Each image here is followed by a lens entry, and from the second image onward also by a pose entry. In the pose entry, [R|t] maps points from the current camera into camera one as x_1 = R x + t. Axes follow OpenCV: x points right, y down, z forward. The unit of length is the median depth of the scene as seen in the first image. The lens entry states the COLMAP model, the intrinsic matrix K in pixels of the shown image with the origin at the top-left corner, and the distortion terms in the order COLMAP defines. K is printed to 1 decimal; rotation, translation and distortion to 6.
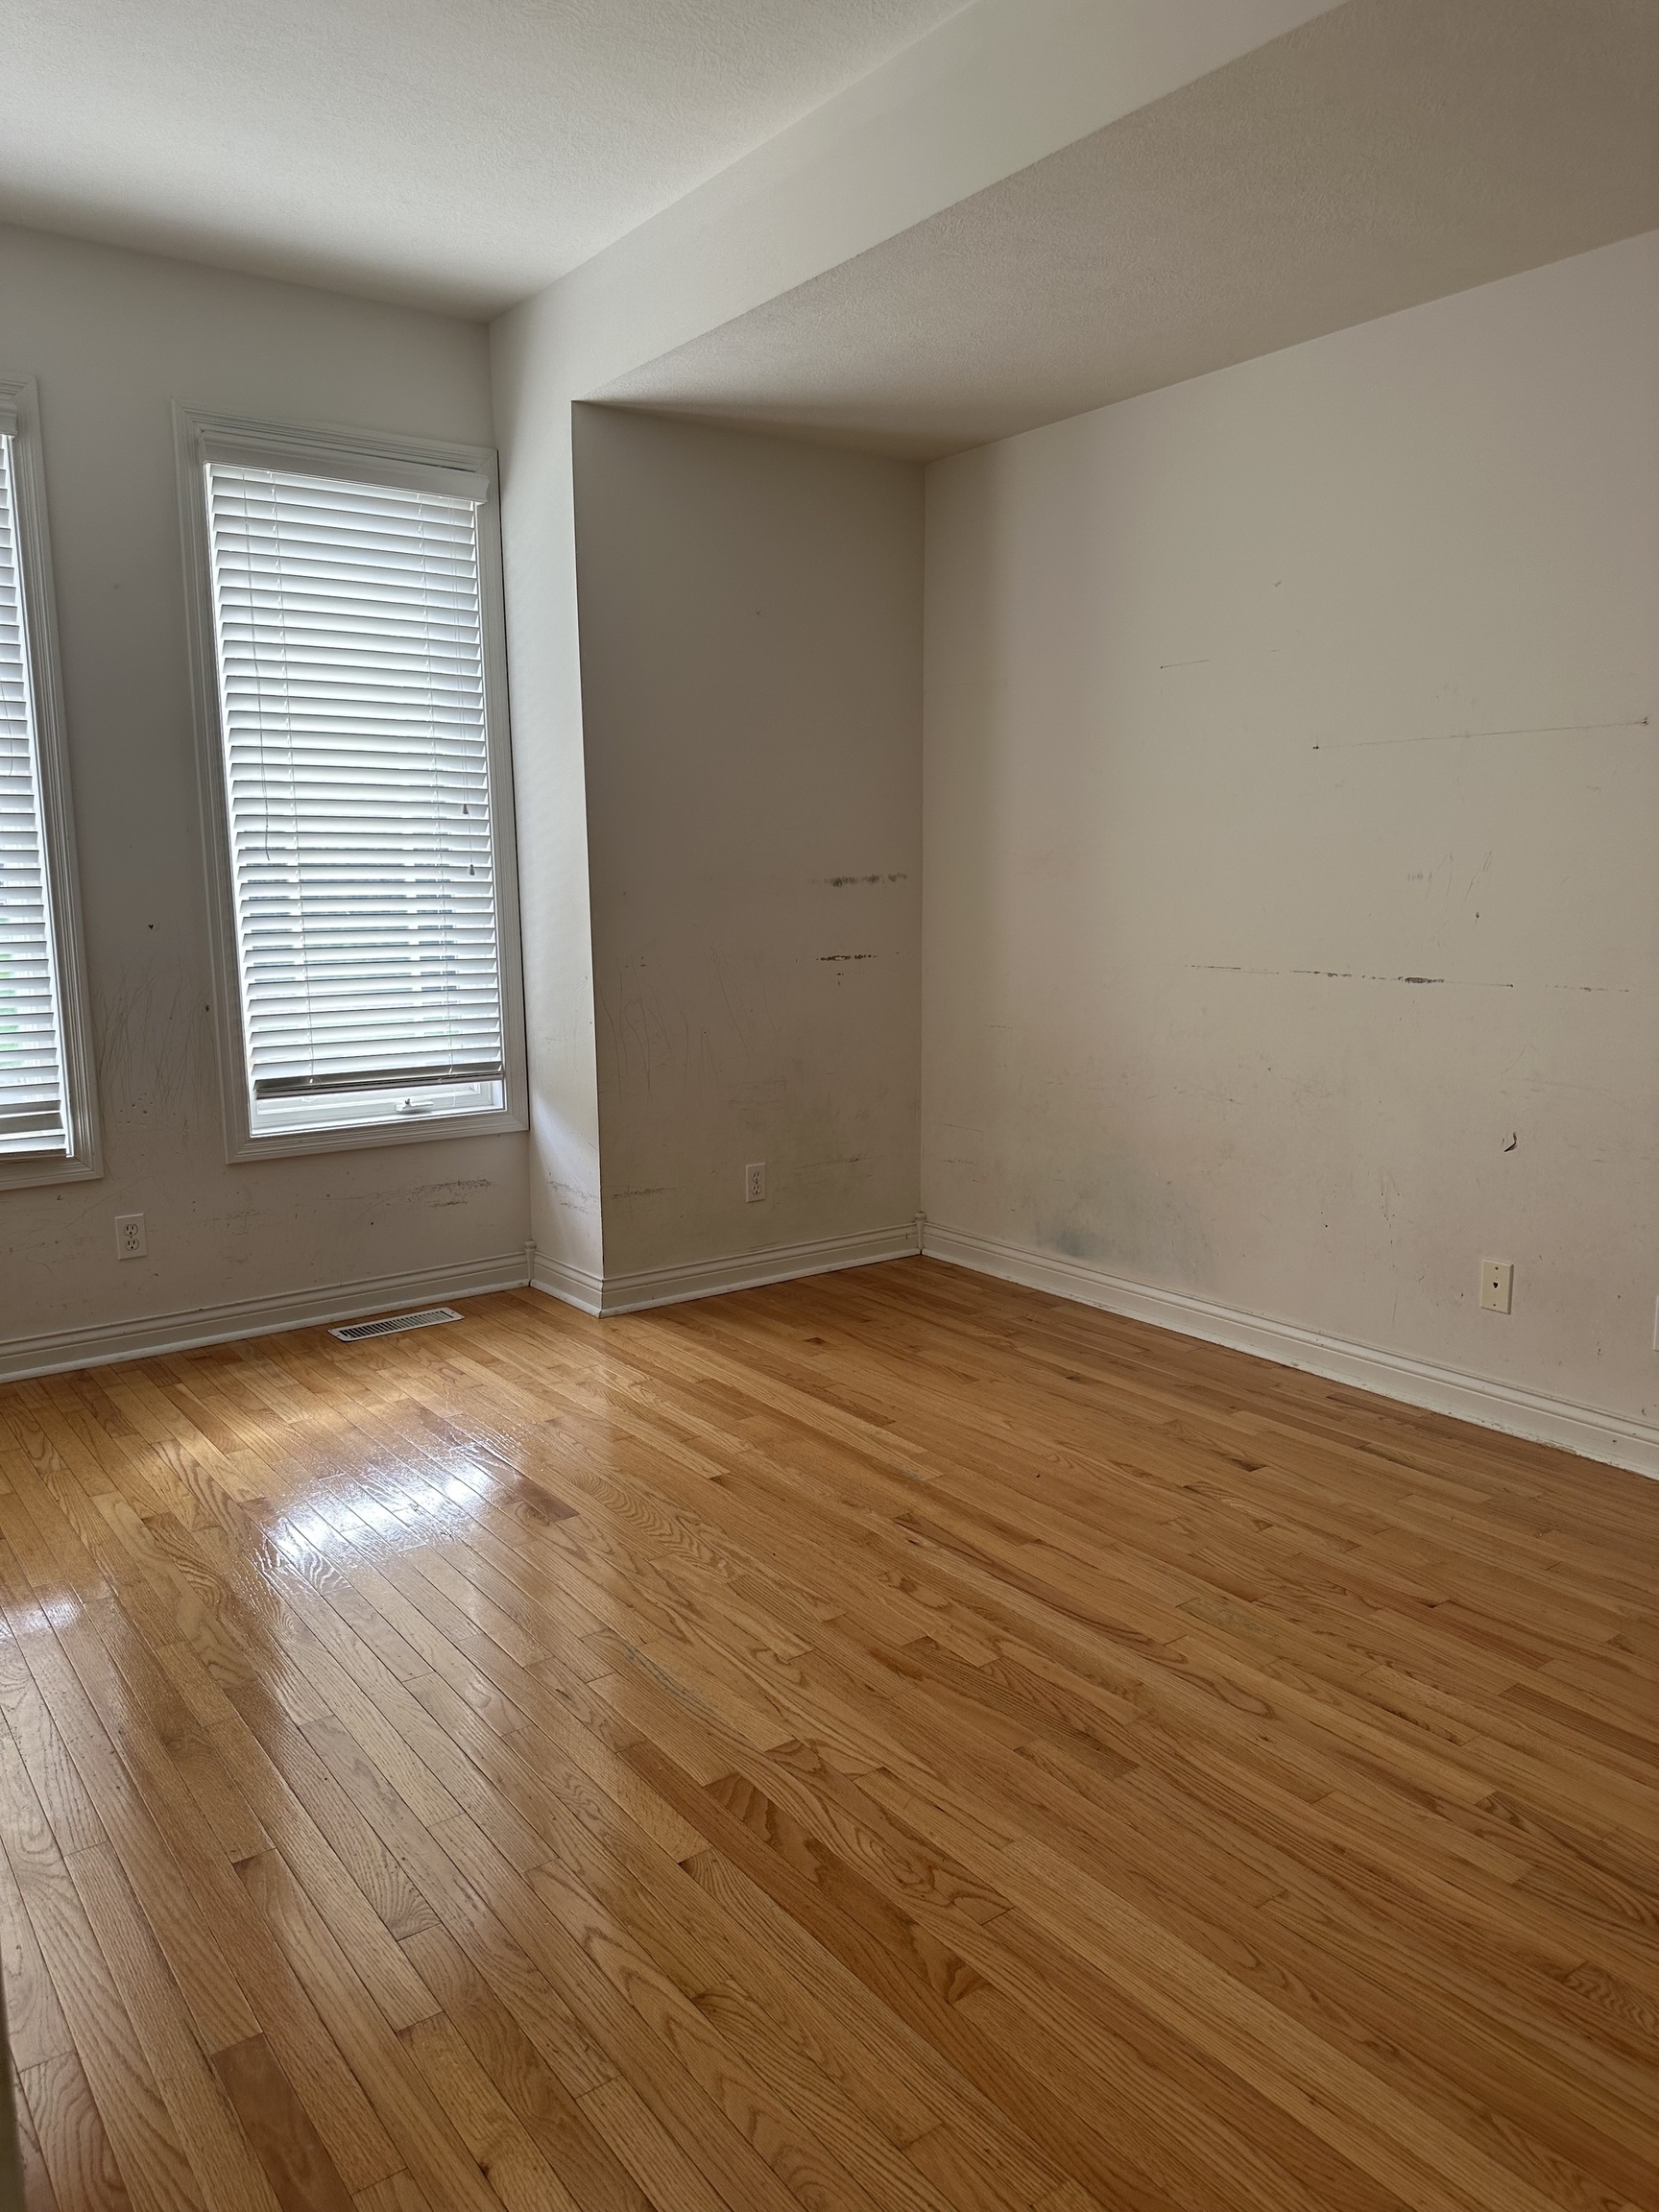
lens RADIAL K [[1564.3, 0, 837.7], [0, 1564.3, 1111.2], [0, 0, 1]] dist [0.043107, -0.041498]
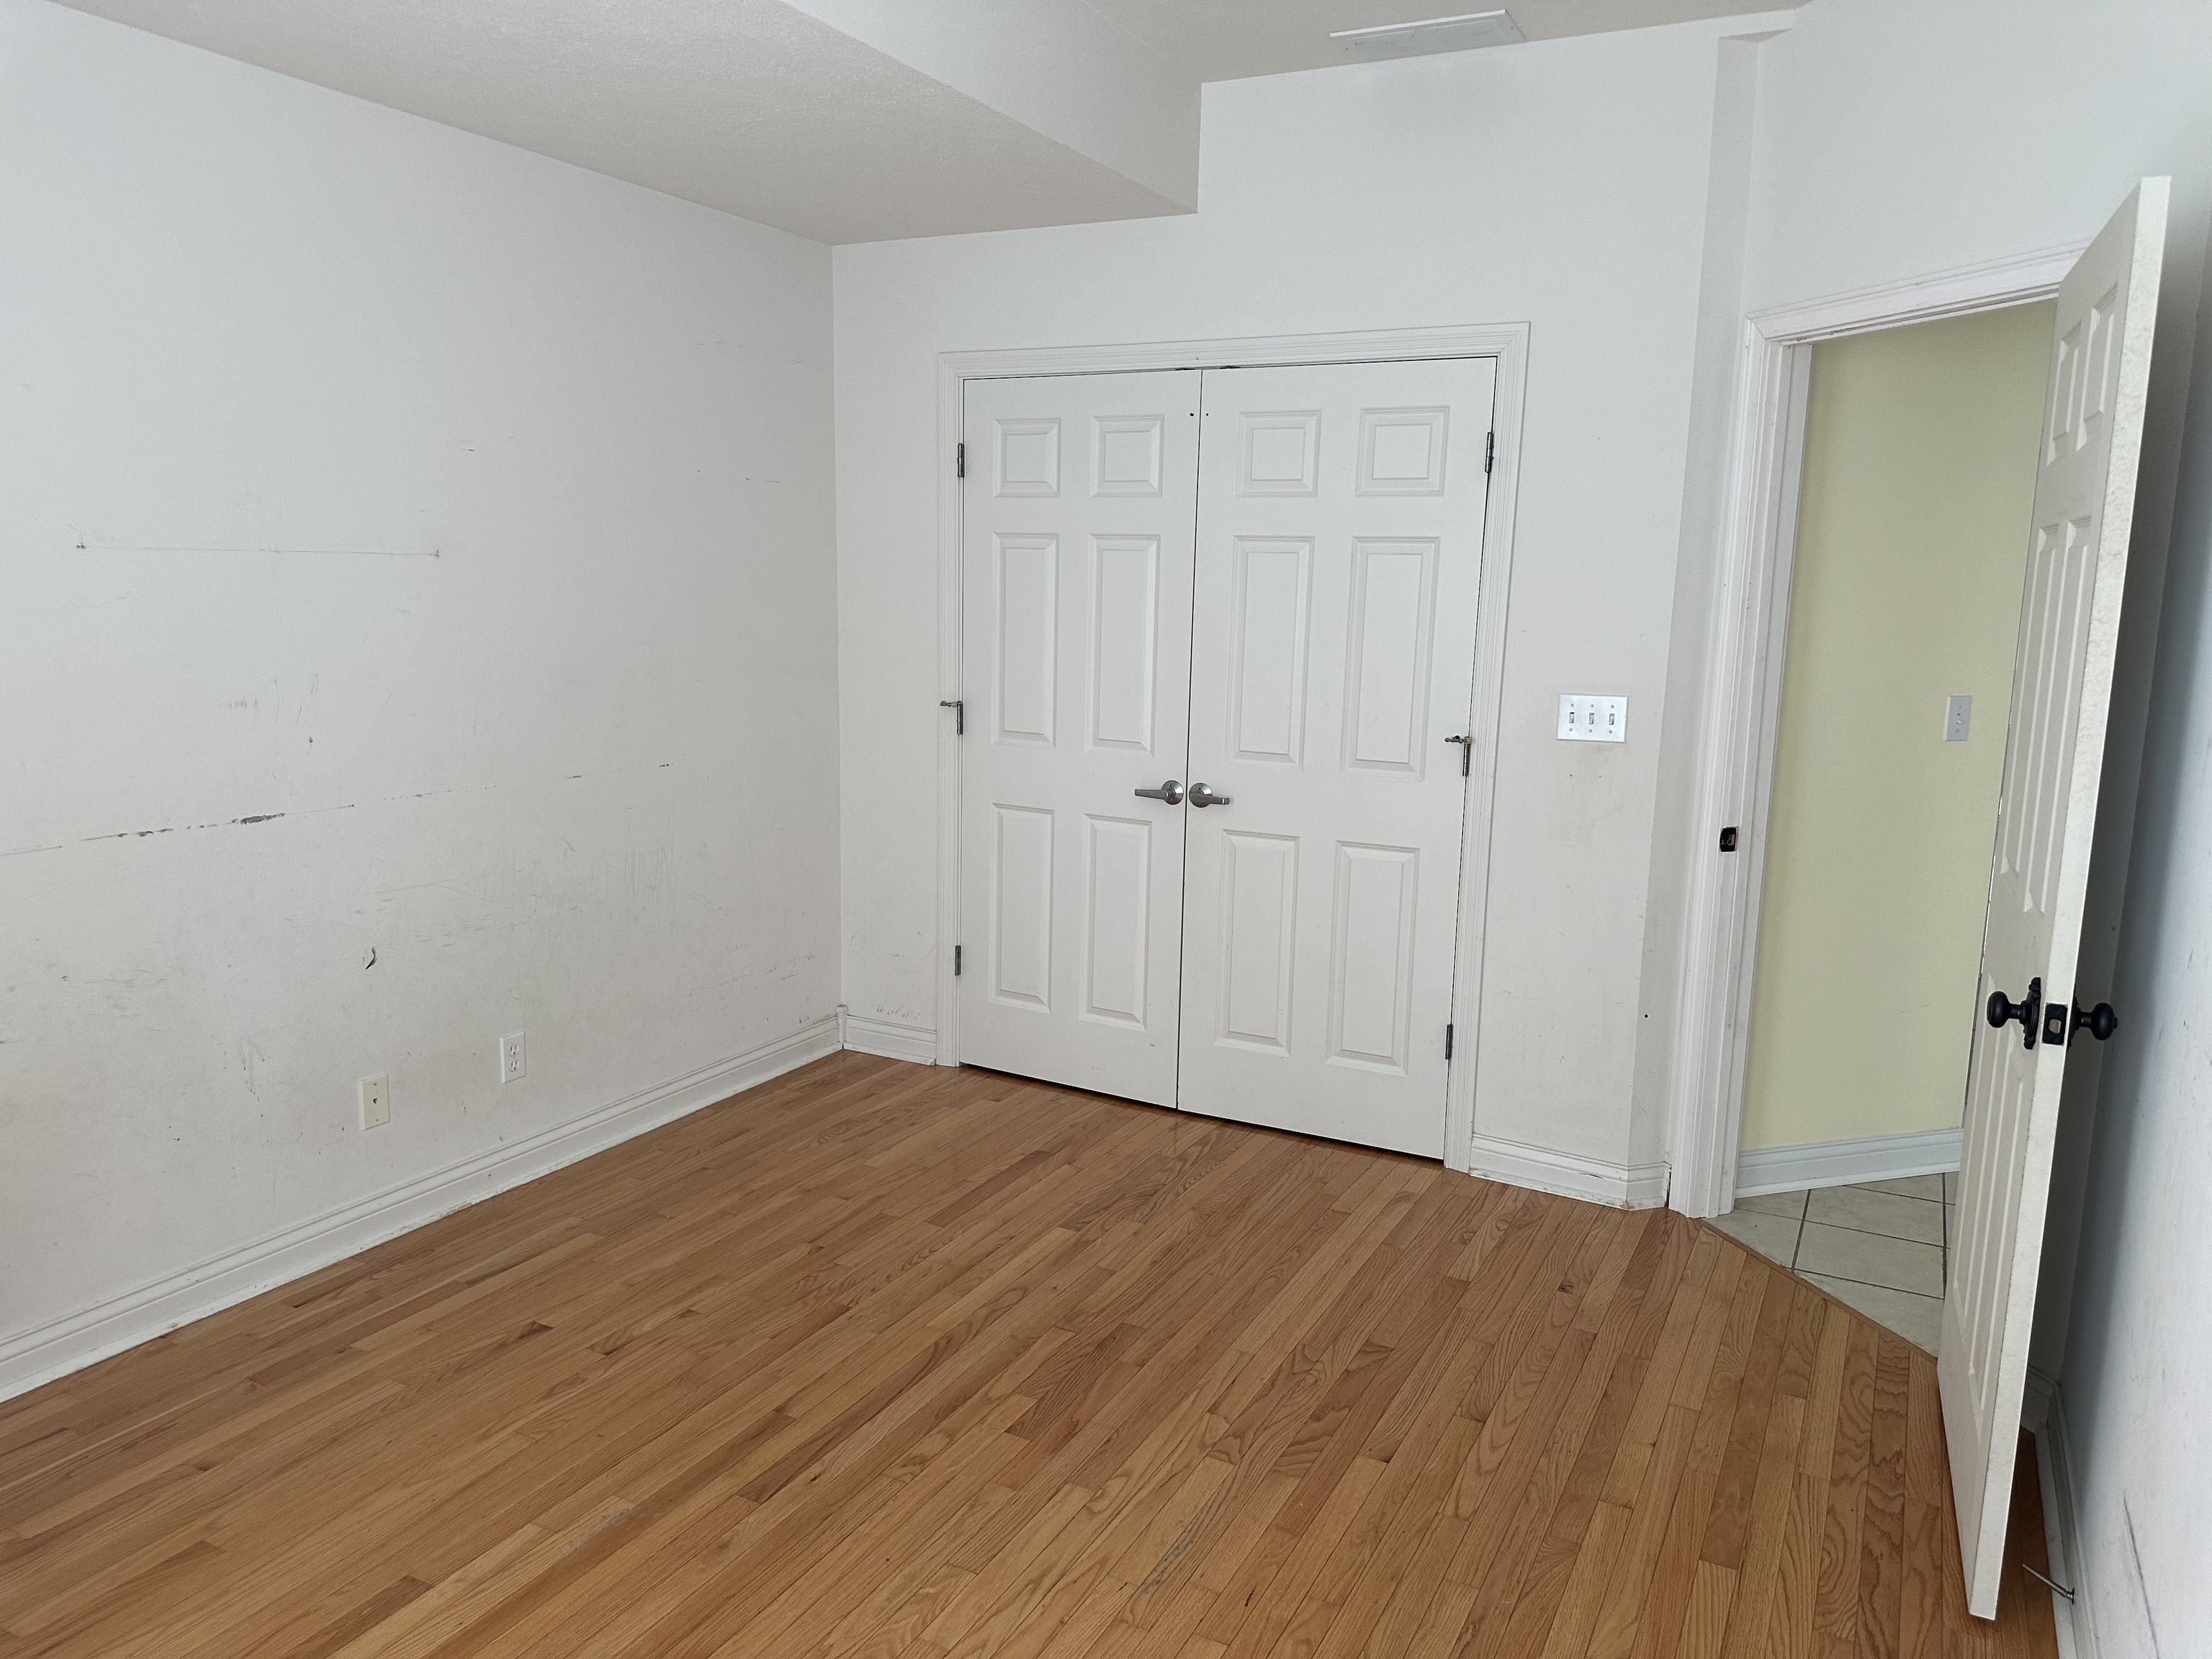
lens RADIAL K [[1564.3, 0, 1107.7], [0, 1564.3, 820.2], [0, 0, 1]] dist [0.043107, -0.041498]
pose [[-0.438254, -0.146583, 0.886818, -0.817049], [0.122785, 0.967602, 0.220614, -0.284592], [-0.890425, 0.205573, -0.406057, 1.206215]]
